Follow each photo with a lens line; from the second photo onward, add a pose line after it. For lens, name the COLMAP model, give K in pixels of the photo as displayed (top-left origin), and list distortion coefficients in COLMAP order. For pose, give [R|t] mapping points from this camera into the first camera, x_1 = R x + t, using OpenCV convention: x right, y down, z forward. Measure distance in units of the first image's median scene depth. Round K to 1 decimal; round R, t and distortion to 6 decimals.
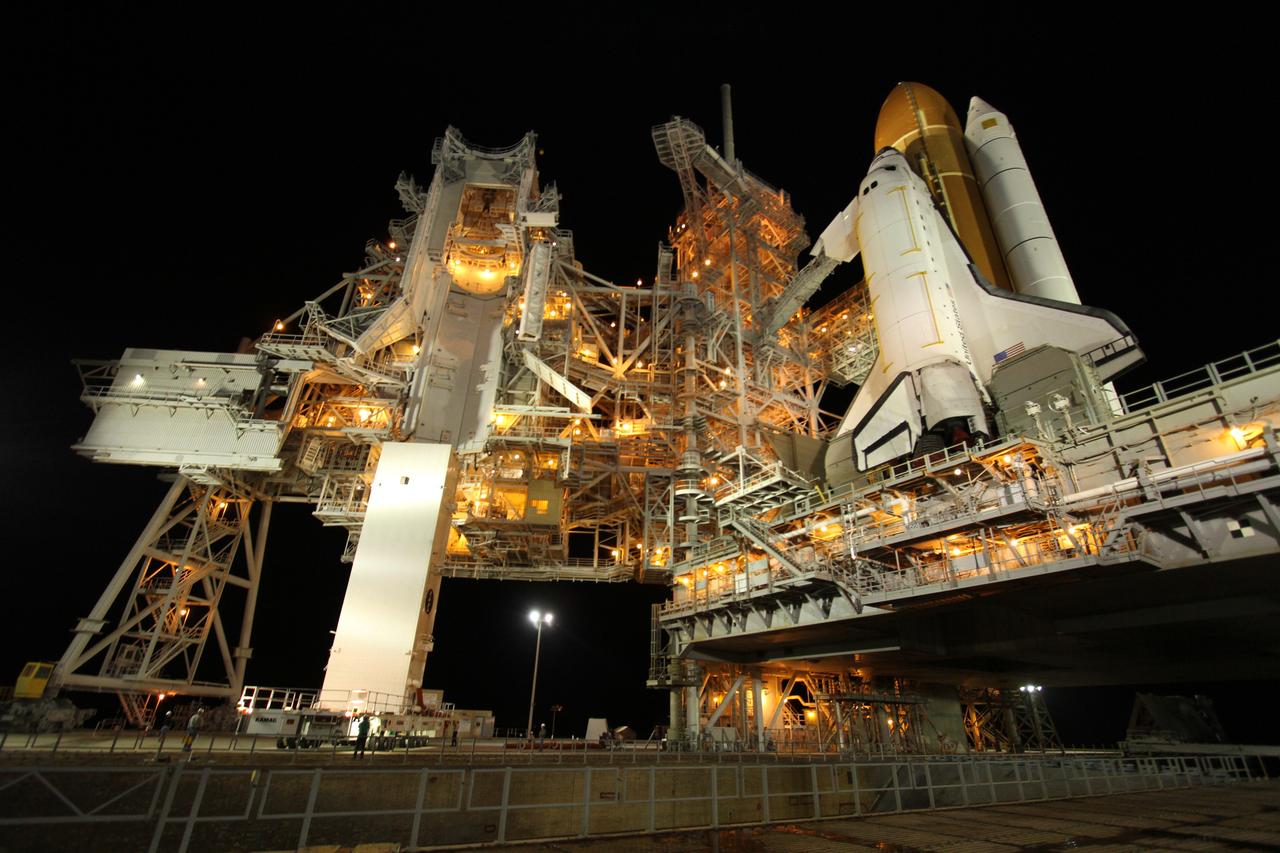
lens RADIAL K [[587.6, 0, 644.2], [0, 587.6, 430.5], [0, 0, 1]] dist [-0.010205, 0.000122]
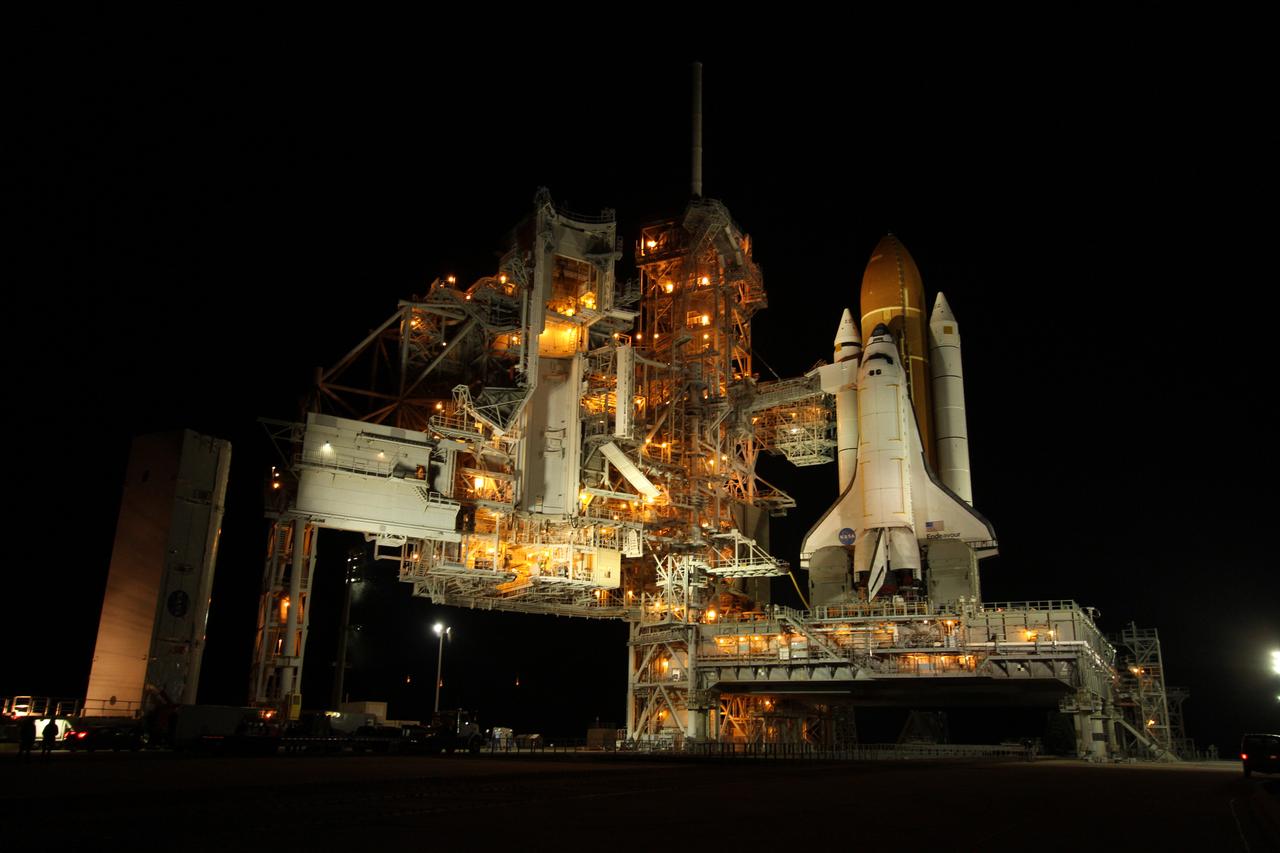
lens RADIAL K [[998.9, 0, 653.6], [0, 998.9, 445.5], [0, 0, 1]] dist [0.003380, 0.005636]
pose [[0.872648, 0.127815, 0.471327, -1.238384], [-0.215022, 0.967116, 0.135843, -0.485735], [-0.438465, -0.219888, 0.871434, -0.922916]]
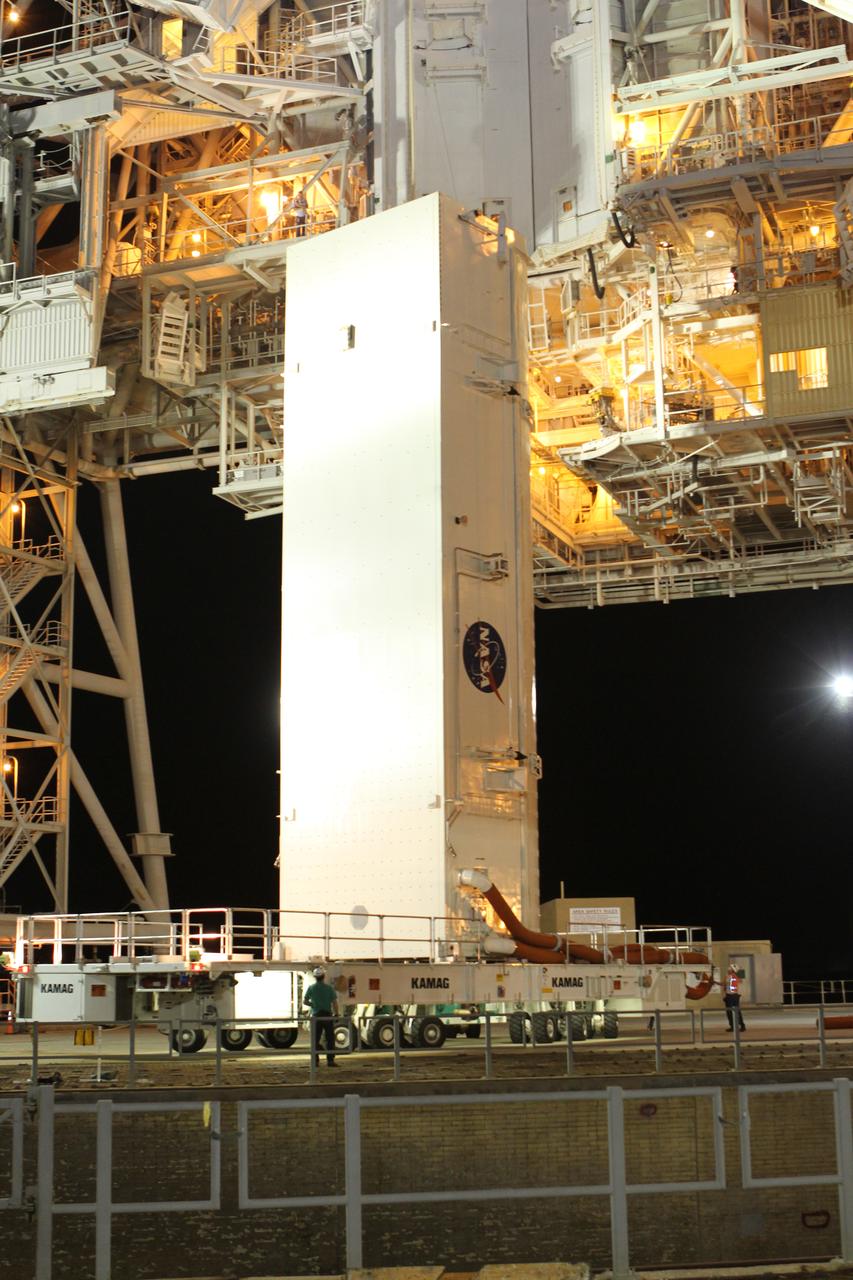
lens RADIAL K [[1755.1, 0, 431.6], [0, 1755.1, 639.8], [0, 0, 1]] dist [-0.058896, 0.000000]
pose [[0.912341, -0.116768, -0.392428, -0.001159], [0.219736, 0.948383, 0.228660, 0.002615], [0.345472, -0.294846, 0.890907, 0.004885]]
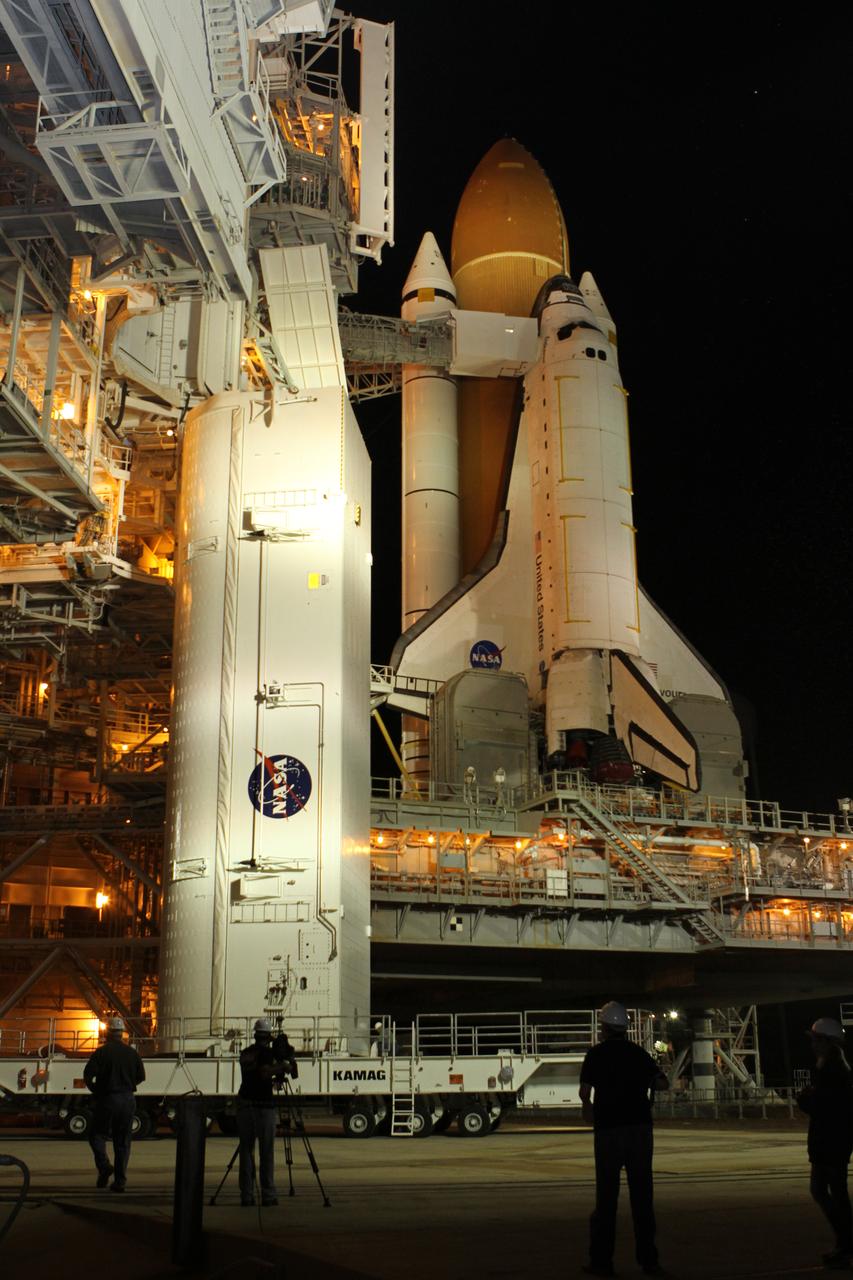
lens RADIAL K [[1399.6, 0, 427.8], [0, 1399.6, 645.2], [0, 0, 1]] dist [-0.100609, 0.000000]
pose [[0.172268, 0.278890, 0.944746, -1.200927], [-0.434464, 0.882269, -0.181225, 0.301580], [-0.884061, -0.379239, 0.273154, 0.629515]]
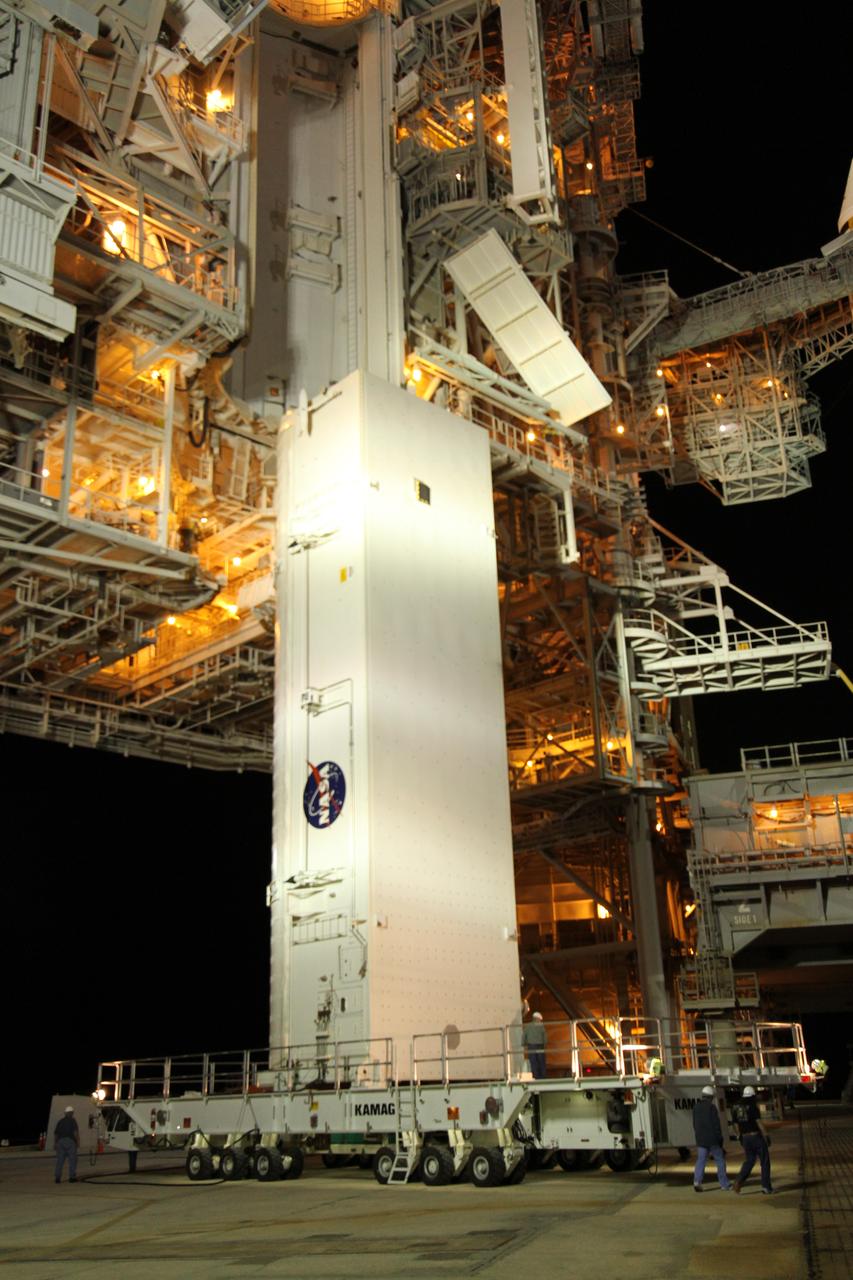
lens RADIAL K [[1214.3, 0, 431.5], [0, 1214.3, 636.8], [0, 0, 1]] dist [0.017601, 0.000000]
pose [[0.759902, 0.182729, 0.623826, -0.820428], [-0.247289, 0.968785, 0.017456, 0.154111], [-0.601163, -0.167530, 0.781368, 0.350697]]
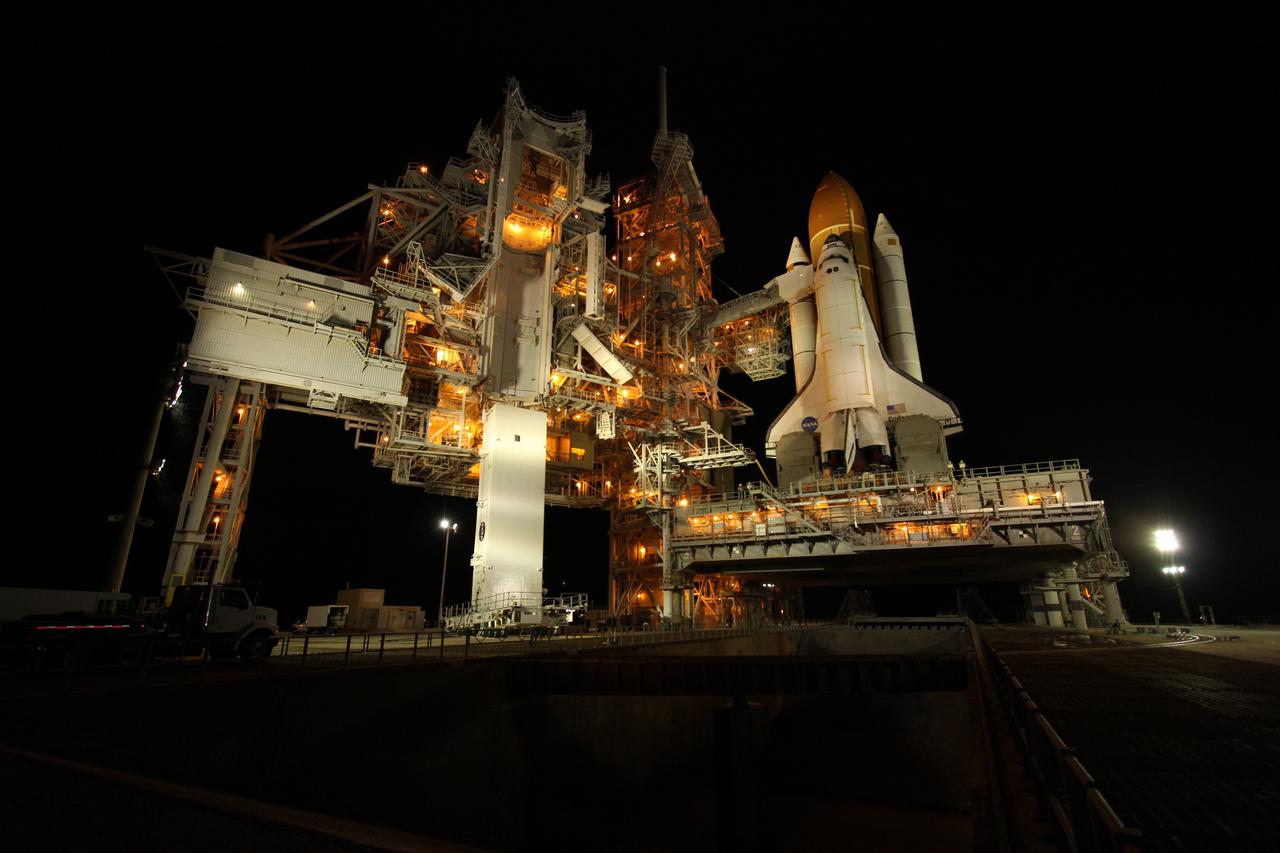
lens RADIAL K [[587.6, 0, 645.9], [0, 587.6, 425.7], [0, 0, 1]] dist [-0.010205, 0.000122]
pose [[0.872243, 0.124322, 0.473007, -0.723676], [-0.198506, 0.973898, 0.110080, -0.106803], [-0.446975, -0.189911, 0.874155, -0.171578]]
